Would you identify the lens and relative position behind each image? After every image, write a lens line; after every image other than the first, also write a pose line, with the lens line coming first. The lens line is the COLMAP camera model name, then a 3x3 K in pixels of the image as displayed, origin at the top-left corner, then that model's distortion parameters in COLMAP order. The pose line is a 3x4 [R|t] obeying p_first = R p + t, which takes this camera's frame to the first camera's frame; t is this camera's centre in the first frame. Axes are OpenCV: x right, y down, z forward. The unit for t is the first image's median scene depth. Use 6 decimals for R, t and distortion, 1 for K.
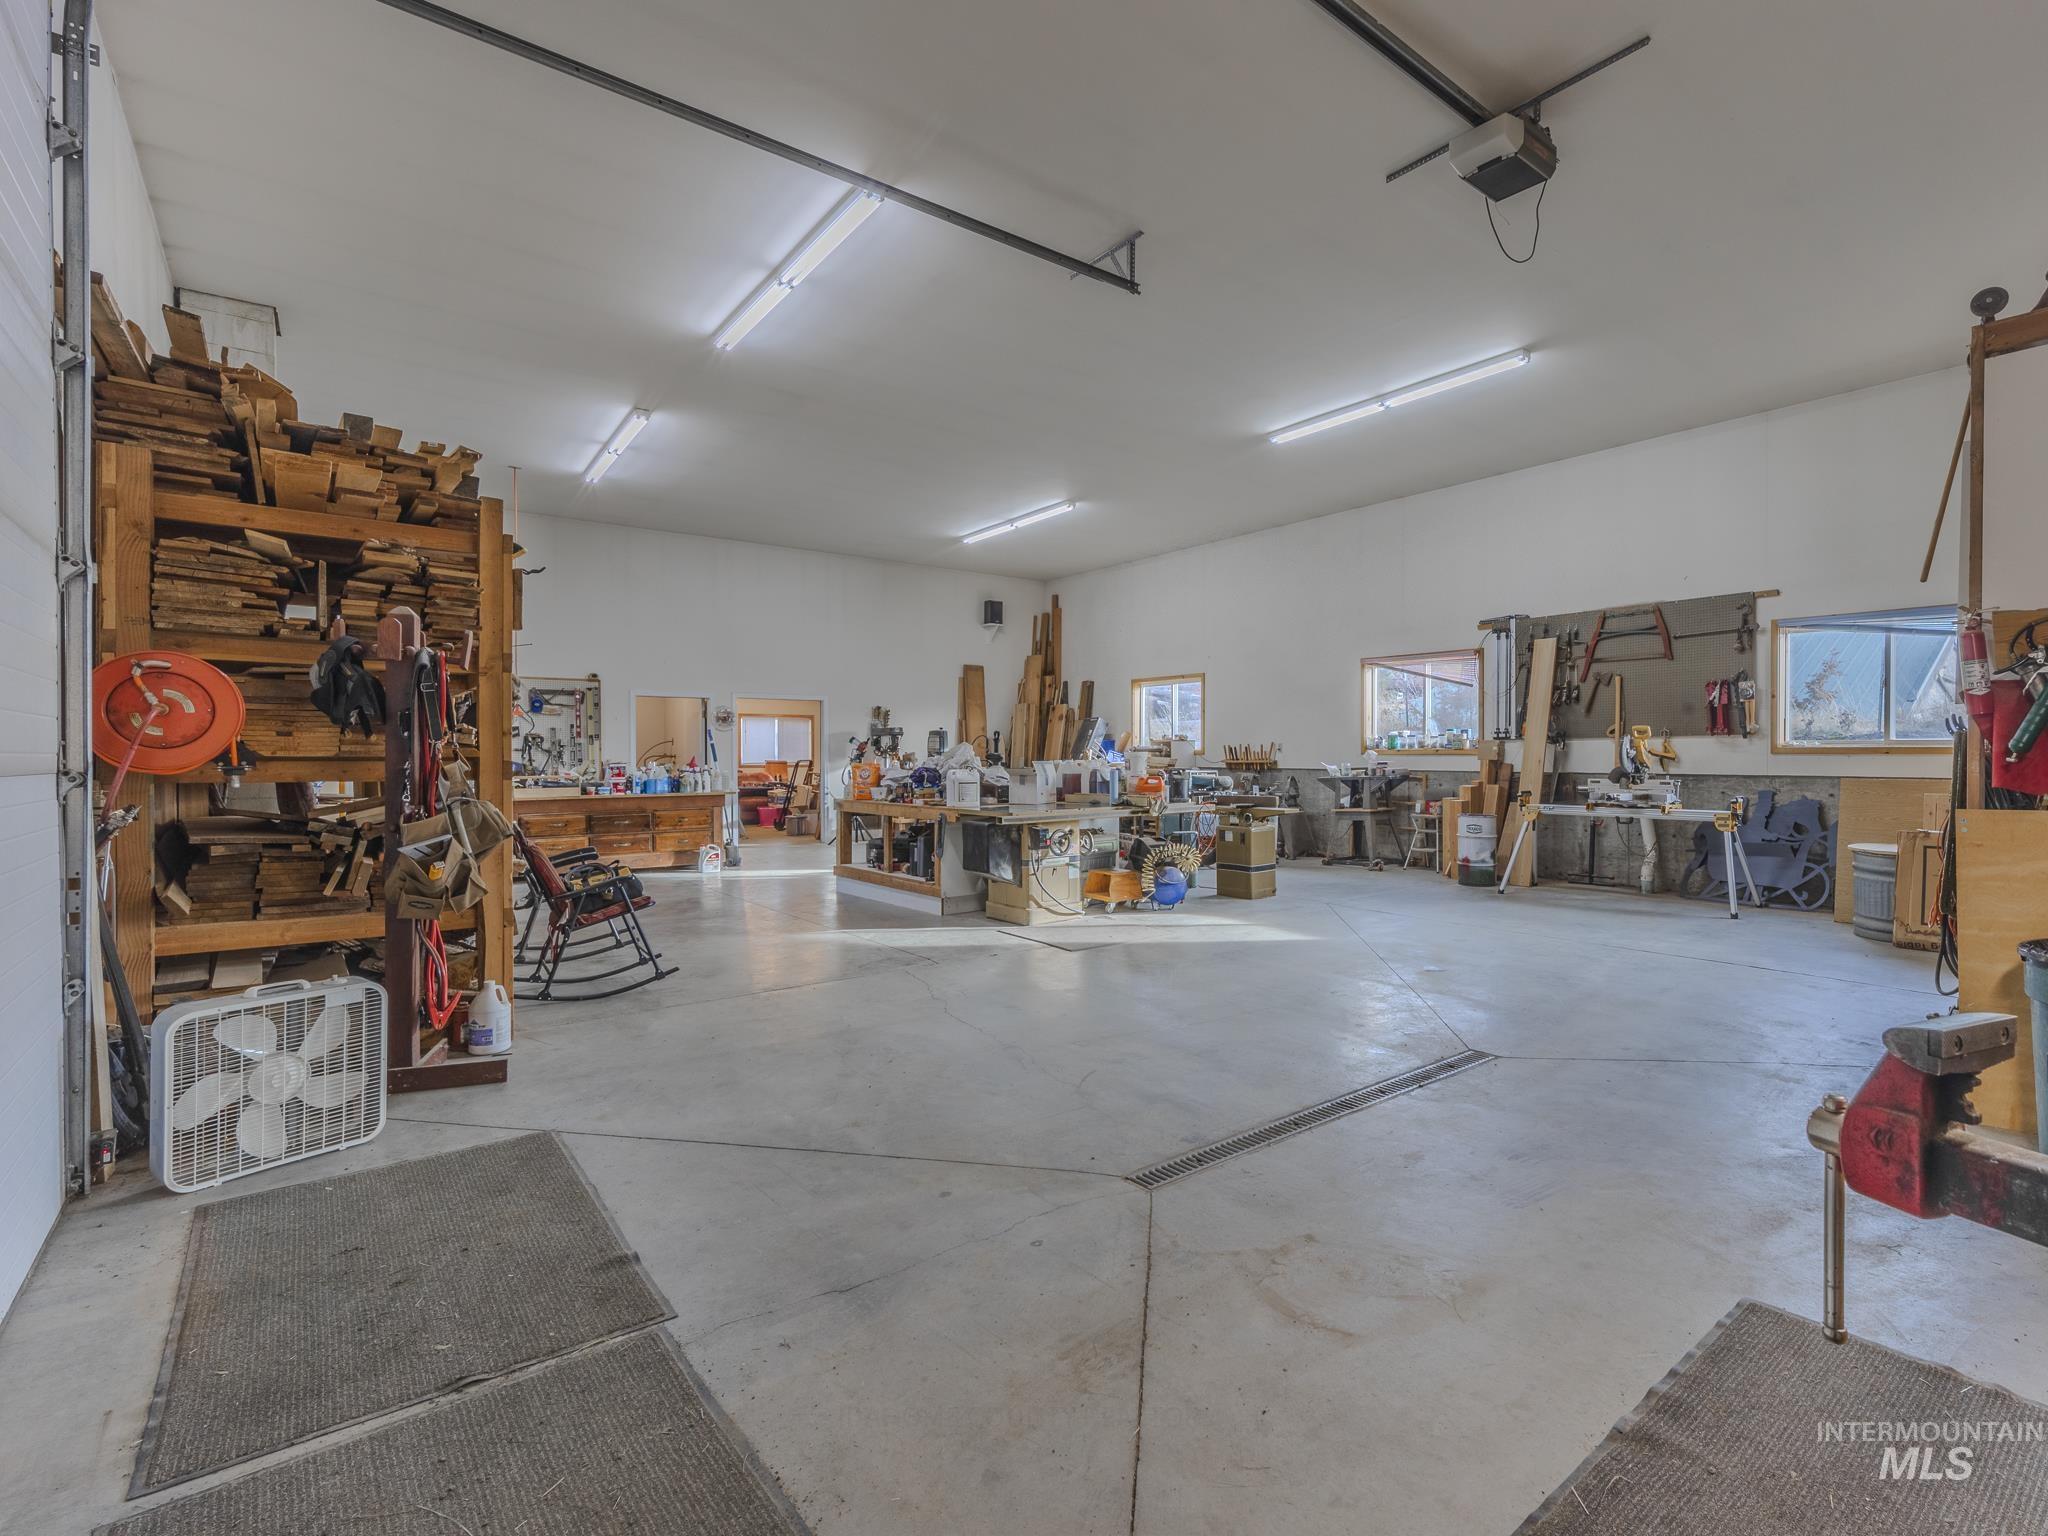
lens RADIAL K [[954.7, 0, 1023.8], [0, 954.7, 763.1], [0, 0, 1]] dist [0.005695, 0.000040]
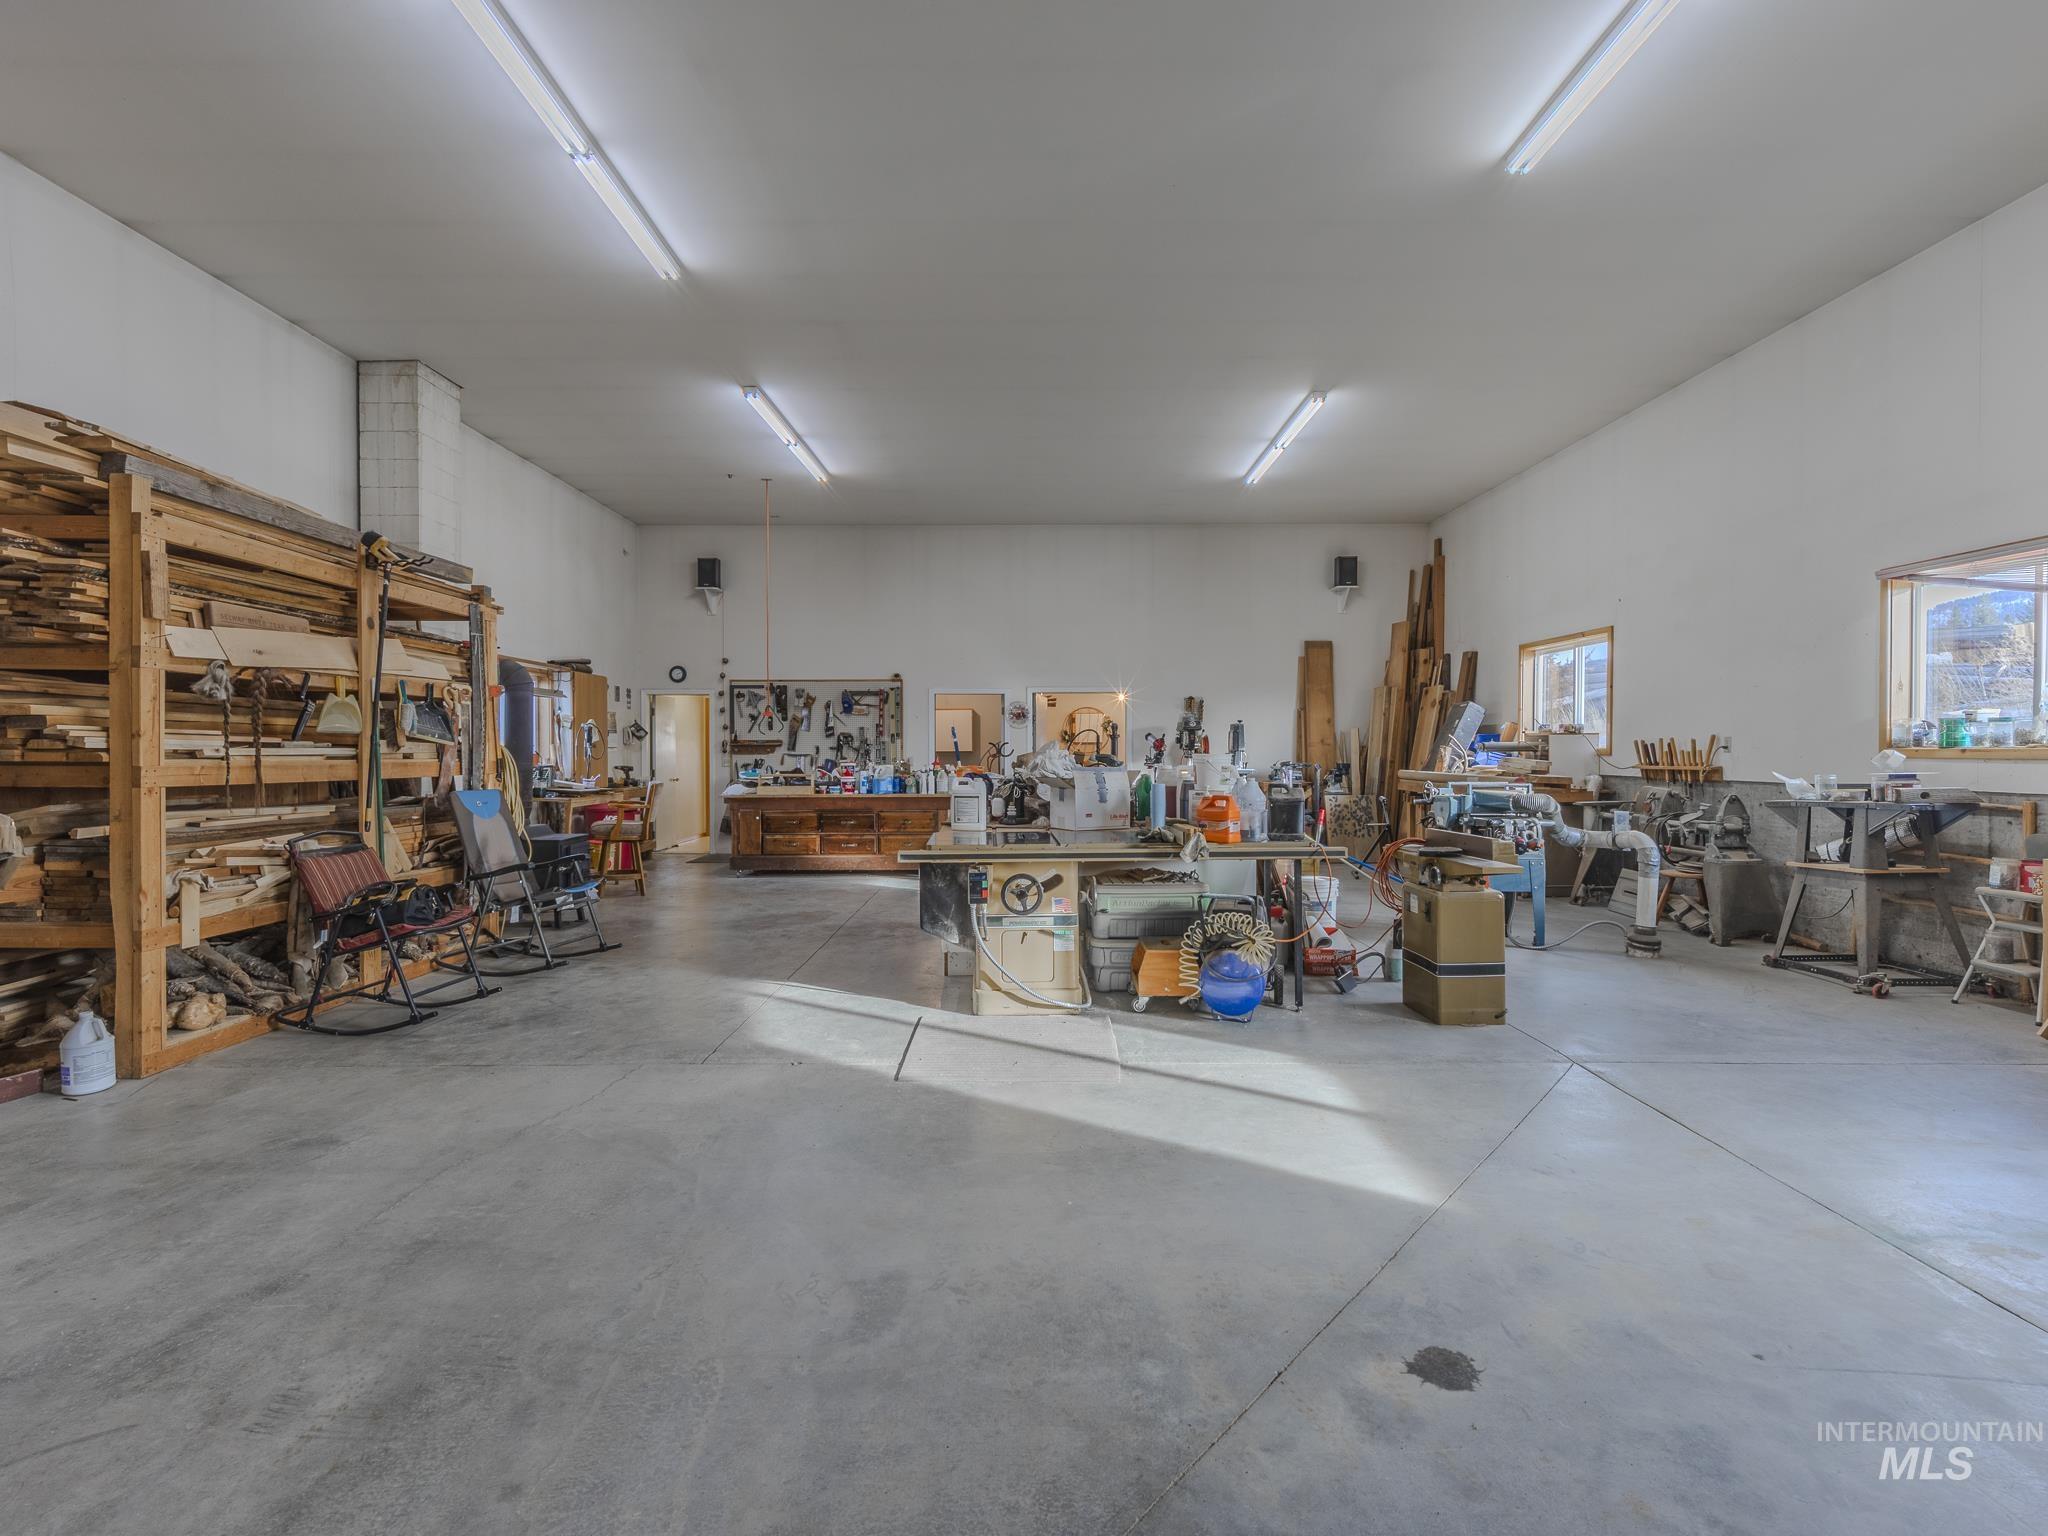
lens RADIAL K [[906.4, 0, 1030.5], [0, 906.4, 762.5], [0, 0, 1]] dist [0.001289, -0.000550]
pose [[0.811467, 0.009076, -0.584328, 0.256630], [-0.005988, 0.999956, 0.007216, -0.006864], [0.584368, -0.002357, 0.811485, 0.324581]]
